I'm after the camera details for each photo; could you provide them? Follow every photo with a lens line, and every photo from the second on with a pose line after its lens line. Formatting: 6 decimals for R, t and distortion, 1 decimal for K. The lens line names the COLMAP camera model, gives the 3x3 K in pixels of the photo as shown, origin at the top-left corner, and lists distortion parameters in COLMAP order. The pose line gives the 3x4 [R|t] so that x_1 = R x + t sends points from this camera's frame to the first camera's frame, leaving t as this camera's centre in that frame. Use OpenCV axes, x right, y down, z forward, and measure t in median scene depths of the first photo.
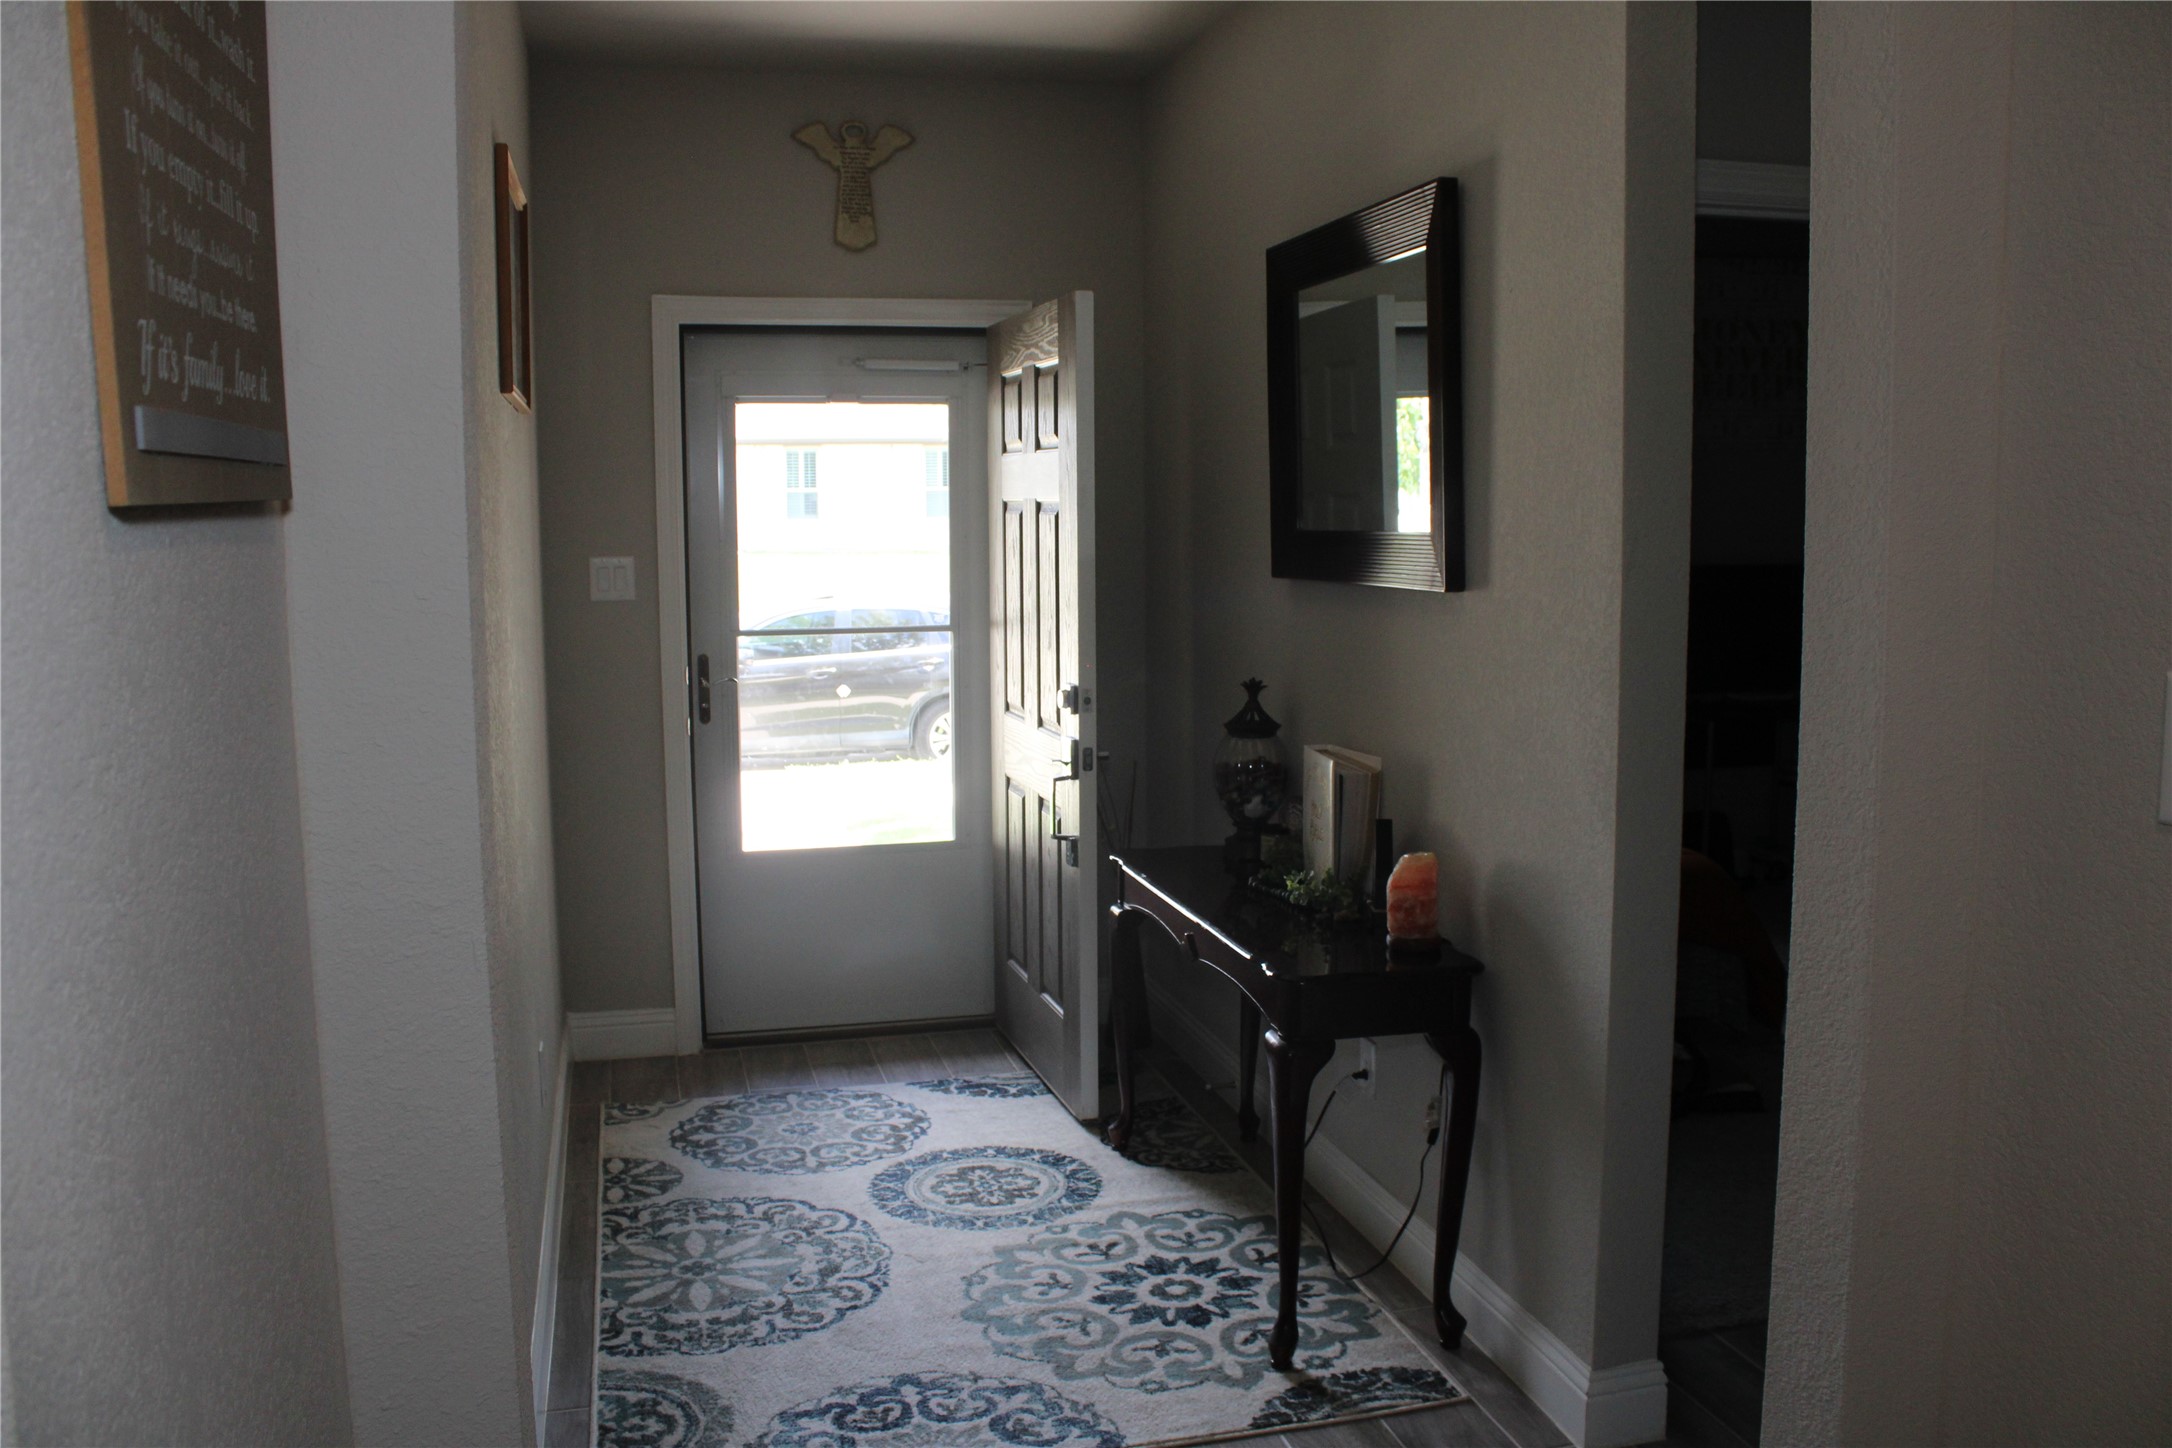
lens RADIAL K [[1819.8, 0, 1086.0], [0, 1819.8, 724.0], [0, 0, 1]] dist [-0.176710, 0.161084]
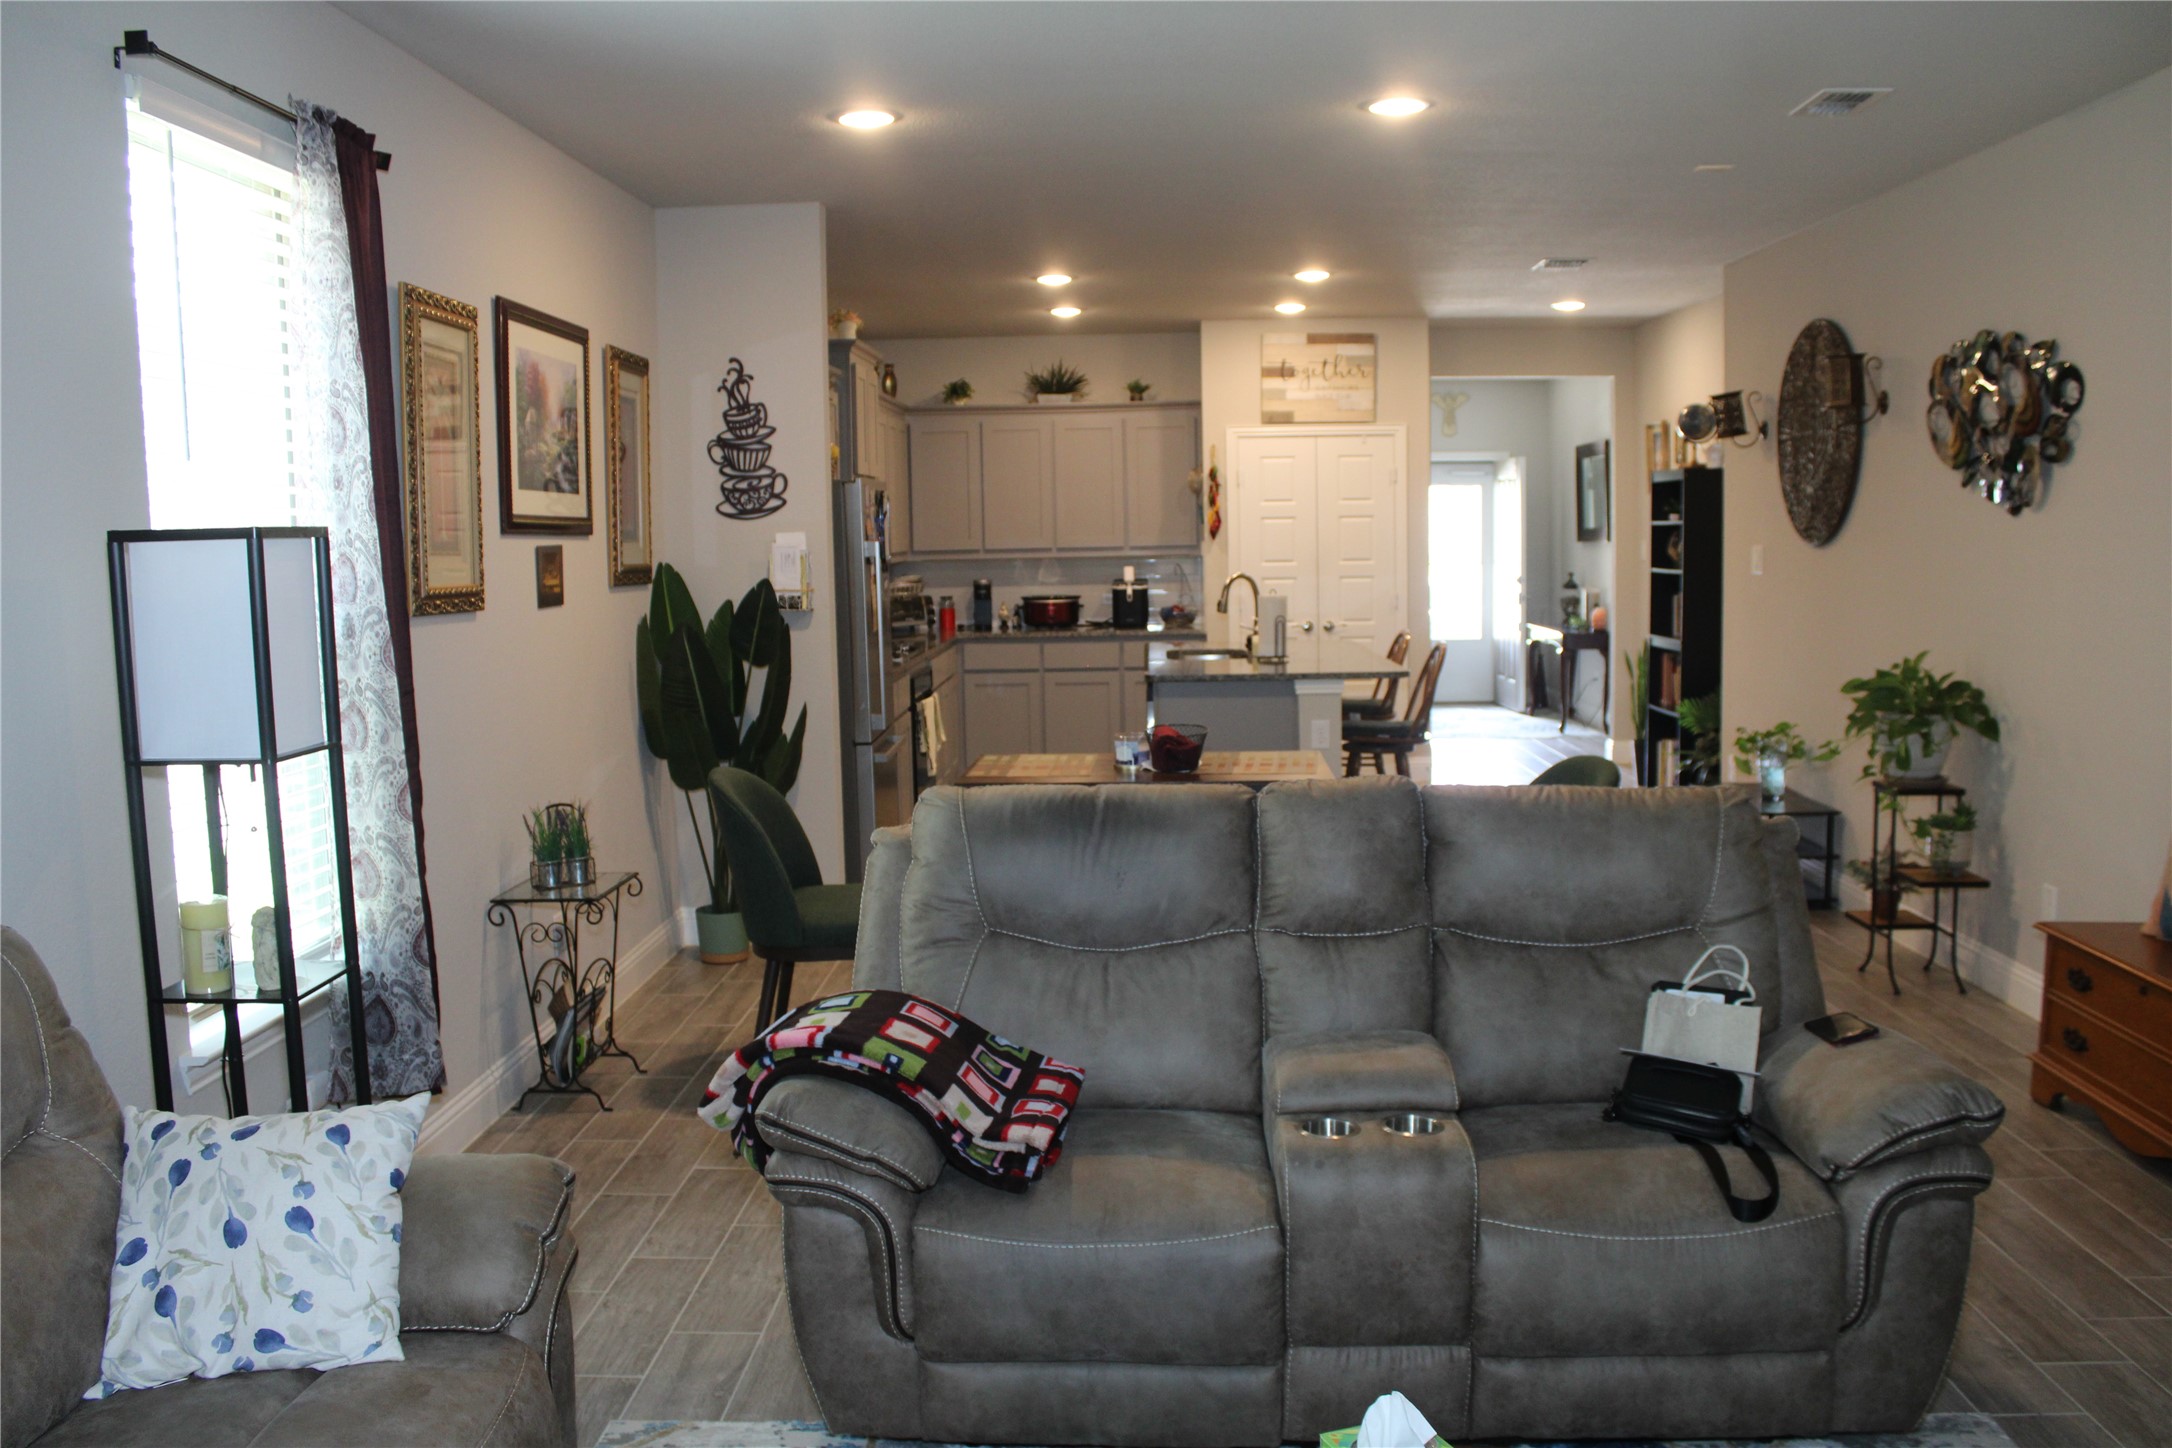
lens RADIAL K [[1795.0, 0, 1094.7], [0, 1795.0, 718.8], [0, 0, 1]] dist [-0.173813, 0.158816]
pose [[0.959175, 0.015167, -0.282407, 0.206399], [-0.015495, 0.999879, 0.001072, 0.300677], [0.282389, 0.003347, 0.959294, -2.804964]]
